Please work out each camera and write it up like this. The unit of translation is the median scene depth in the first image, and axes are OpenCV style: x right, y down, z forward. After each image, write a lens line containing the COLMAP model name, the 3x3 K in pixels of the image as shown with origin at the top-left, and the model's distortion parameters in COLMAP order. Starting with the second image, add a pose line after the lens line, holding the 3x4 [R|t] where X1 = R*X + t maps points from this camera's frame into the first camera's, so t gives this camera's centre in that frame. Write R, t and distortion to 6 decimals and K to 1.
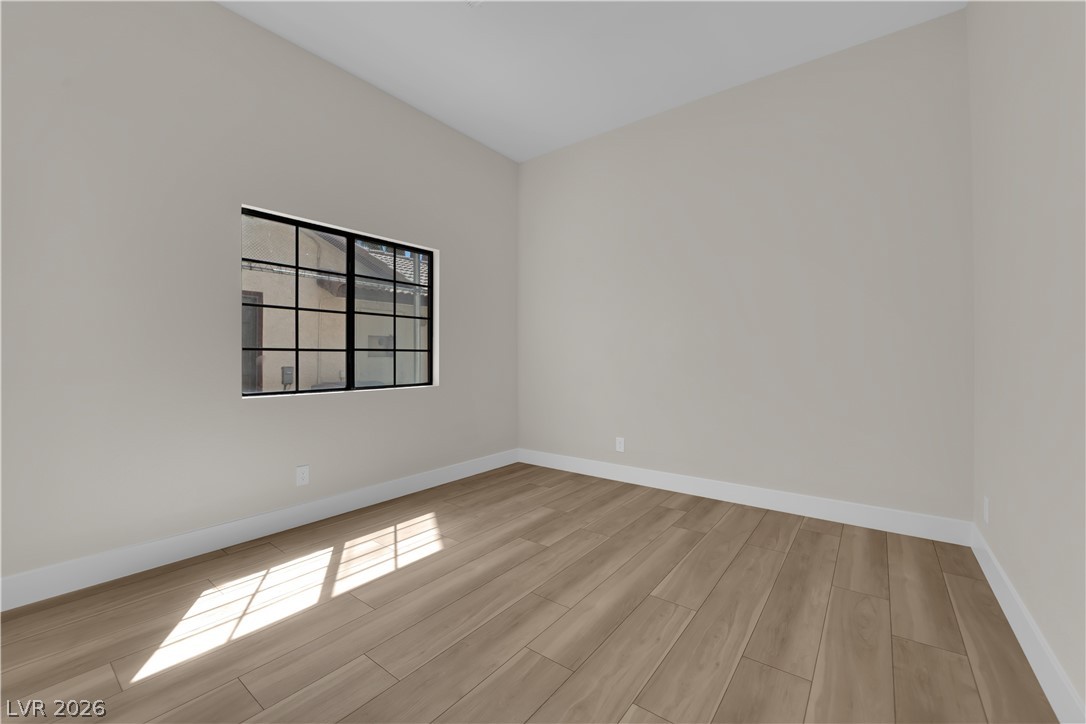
lens RADIAL K [[441.6, 0, 542.2], [0, 441.6, 361.8], [0, 0, 1]] dist [-0.013851, -0.000942]
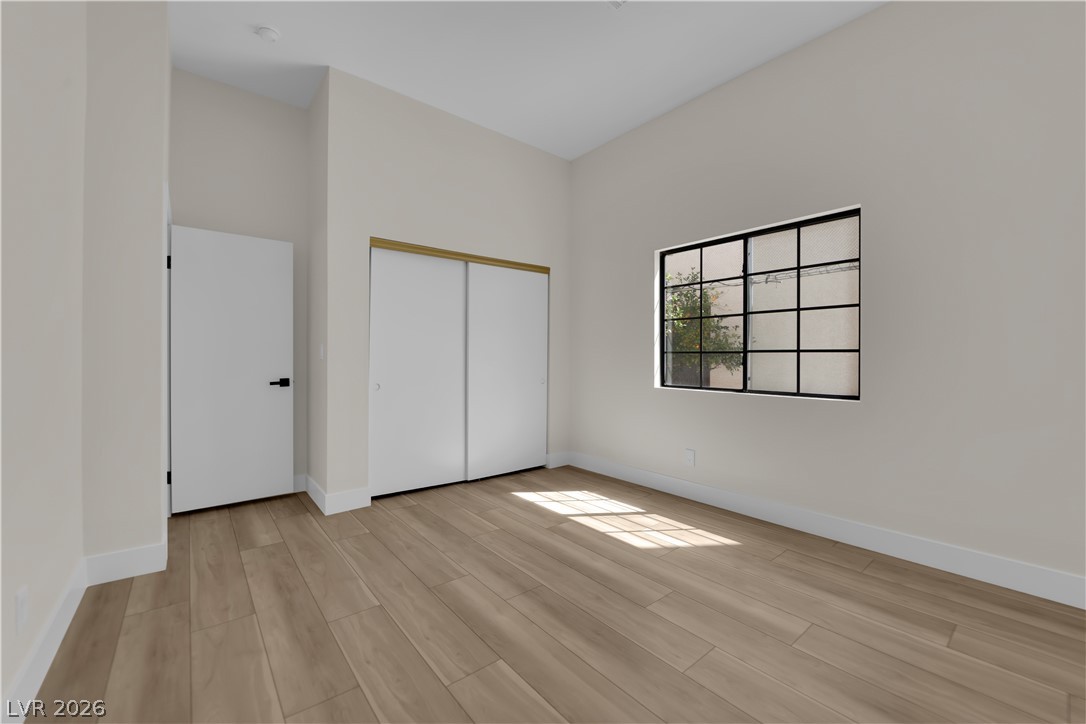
lens RADIAL K [[441.6, 0, 543.7], [0, 441.6, 360.4], [0, 0, 1]] dist [-0.013851, -0.000942]
pose [[-0.238283, 0.008137, -0.971162, 0.825002], [-0.016751, 0.999782, 0.012487, -0.014381], [0.971051, 0.019243, -0.238095, 1.045667]]
